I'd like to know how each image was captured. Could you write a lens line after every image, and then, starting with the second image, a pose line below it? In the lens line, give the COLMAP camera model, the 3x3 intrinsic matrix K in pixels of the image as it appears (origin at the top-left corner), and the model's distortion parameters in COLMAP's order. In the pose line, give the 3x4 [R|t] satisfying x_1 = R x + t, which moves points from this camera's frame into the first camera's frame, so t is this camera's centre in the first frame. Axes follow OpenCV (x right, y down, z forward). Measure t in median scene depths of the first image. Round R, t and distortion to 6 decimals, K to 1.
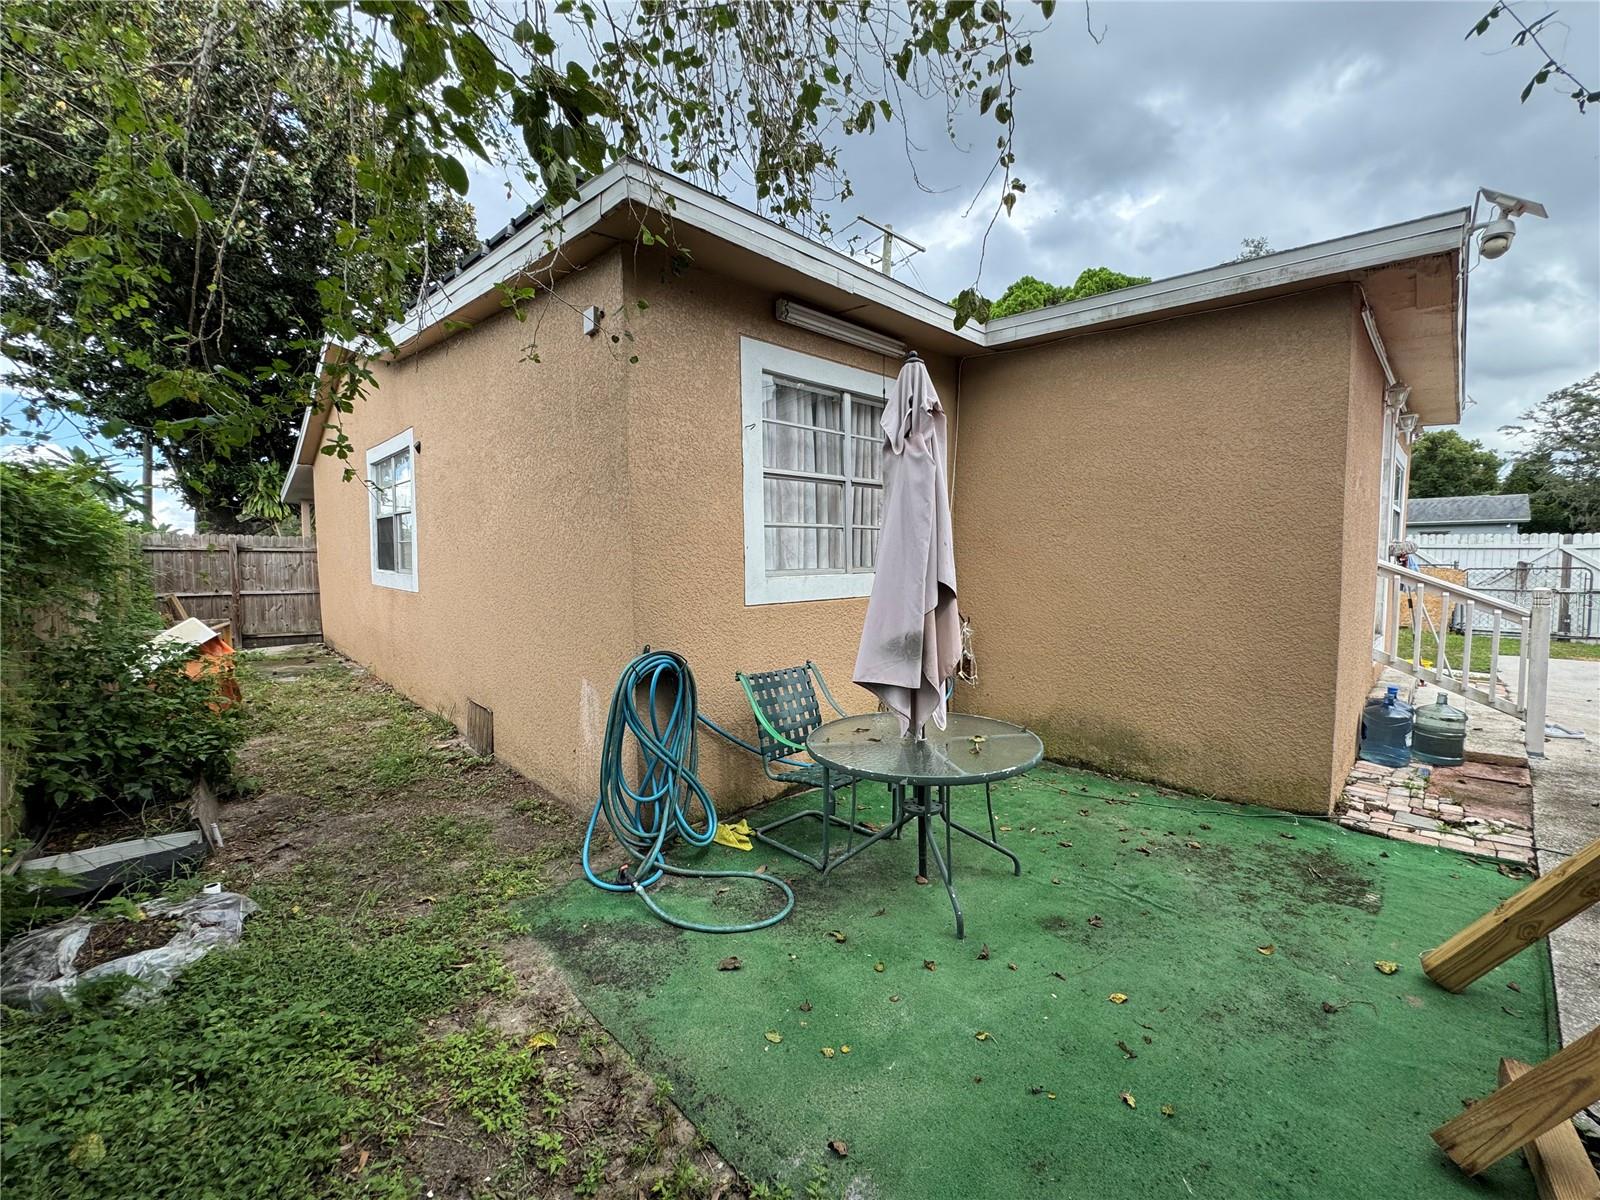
lens RADIAL K [[639.2, 0, 801.4], [0, 639.2, 600.9], [0, 0, 1]] dist [-0.003847, 0.000558]
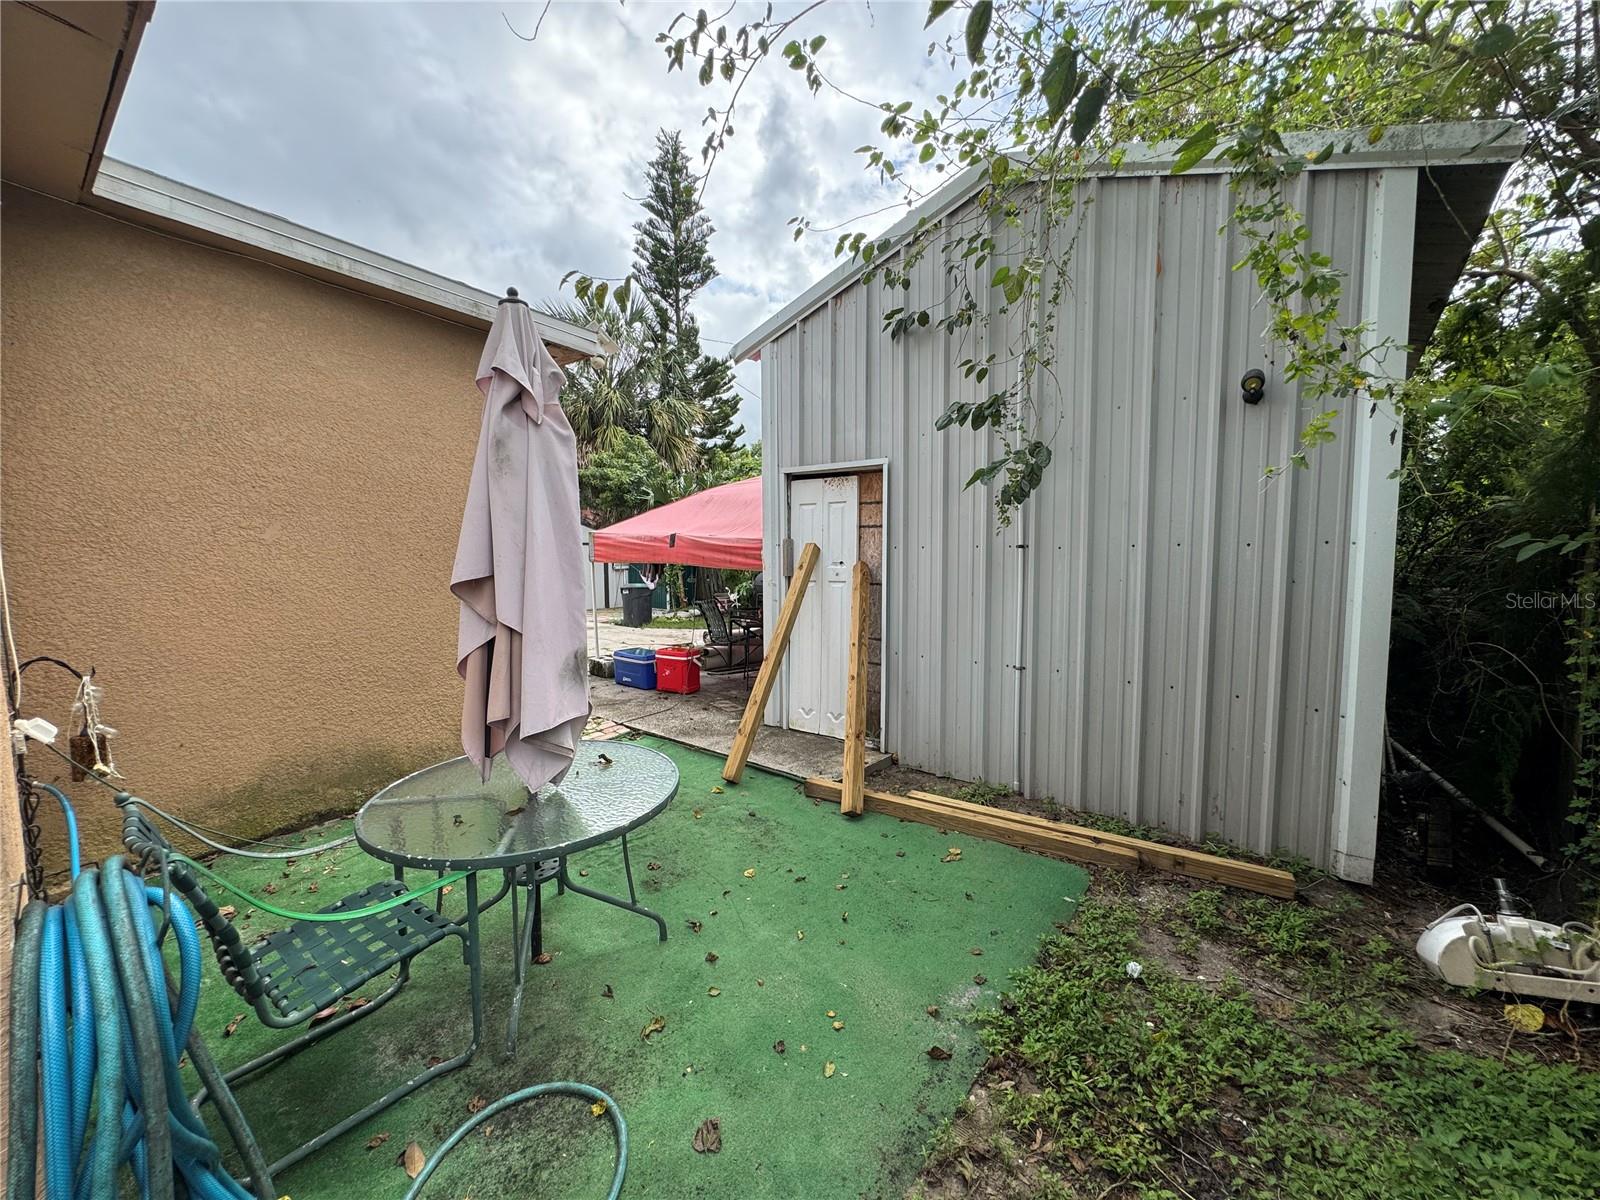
lens RADIAL K [[639.2, 0, 799.4], [0, 639.2, 606.2], [0, 0, 1]] dist [-0.003847, 0.000558]
pose [[-0.132217, -0.086018, 0.987481, -0.075283], [0.072580, 0.992713, 0.096192, -0.007250], [-0.988560, 0.084390, -0.125010, 0.090603]]
